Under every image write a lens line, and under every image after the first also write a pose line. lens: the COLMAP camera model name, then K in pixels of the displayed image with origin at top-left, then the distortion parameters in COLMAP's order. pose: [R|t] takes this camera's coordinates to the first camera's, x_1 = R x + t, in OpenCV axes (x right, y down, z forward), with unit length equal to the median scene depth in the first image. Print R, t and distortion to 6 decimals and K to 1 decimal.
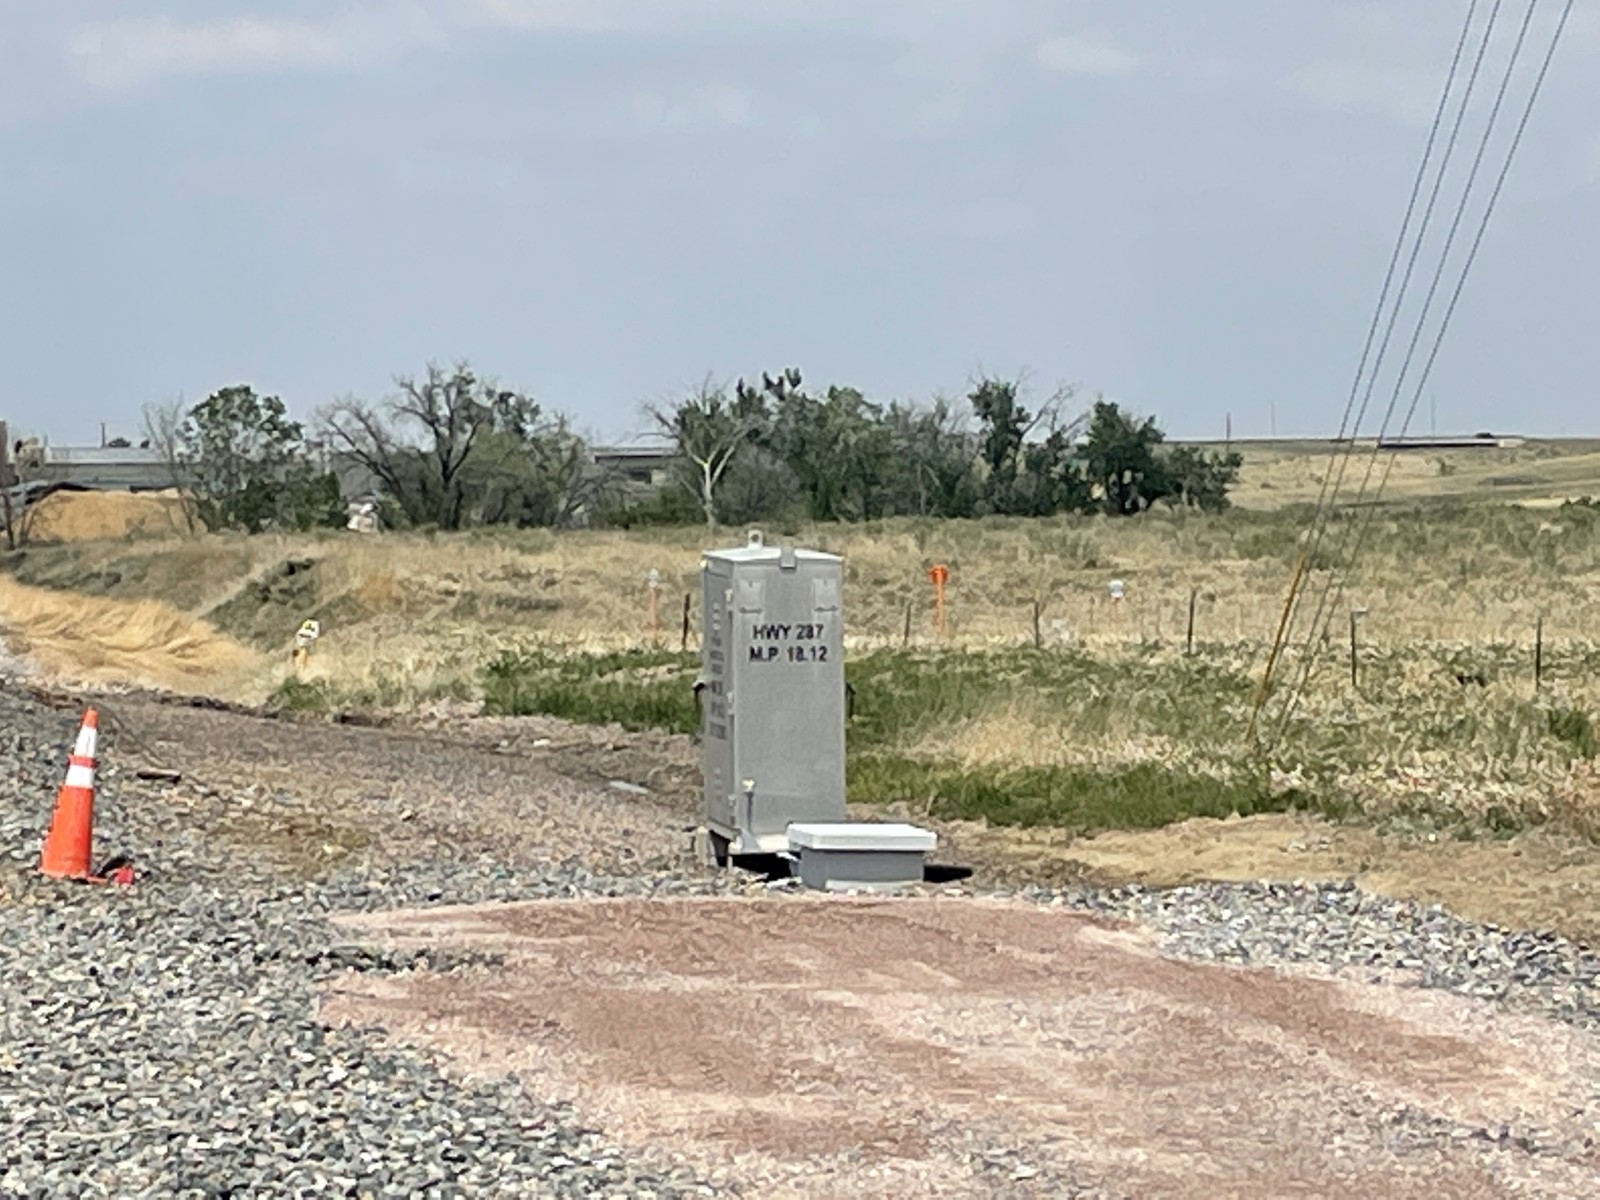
lens RADIAL K [[6150.0, 0, 800.0], [0, 6150.0, 600.0], [0, 0, 1]] dist [0.146995, -2.013754]
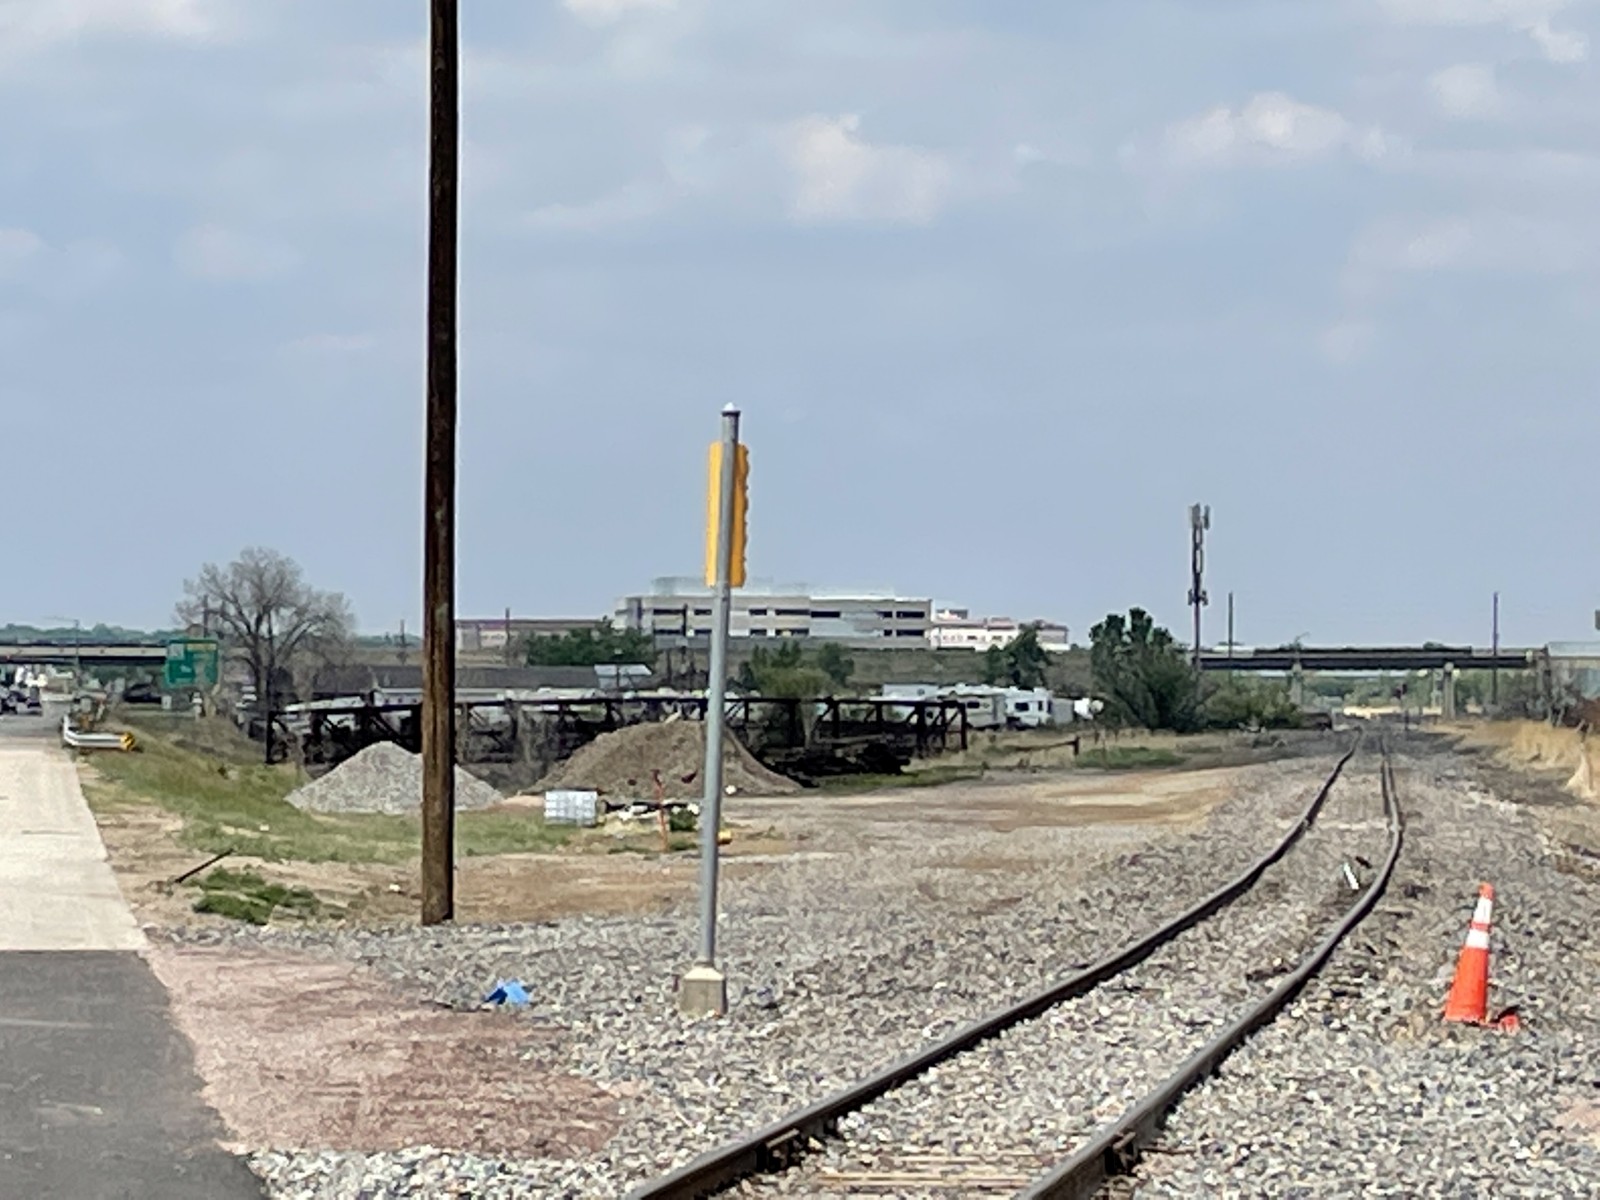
lens RADIAL K [[6150.0, 0, 800.0], [0, 6150.0, 600.0], [0, 0, 1]] dist [0.146995, -2.013754]
pose [[0.960956, 0.007864, -0.276590, 0.090720], [-0.016385, 0.999459, -0.028511, -0.001349], [0.276216, 0.031930, 0.960565, -0.208919]]
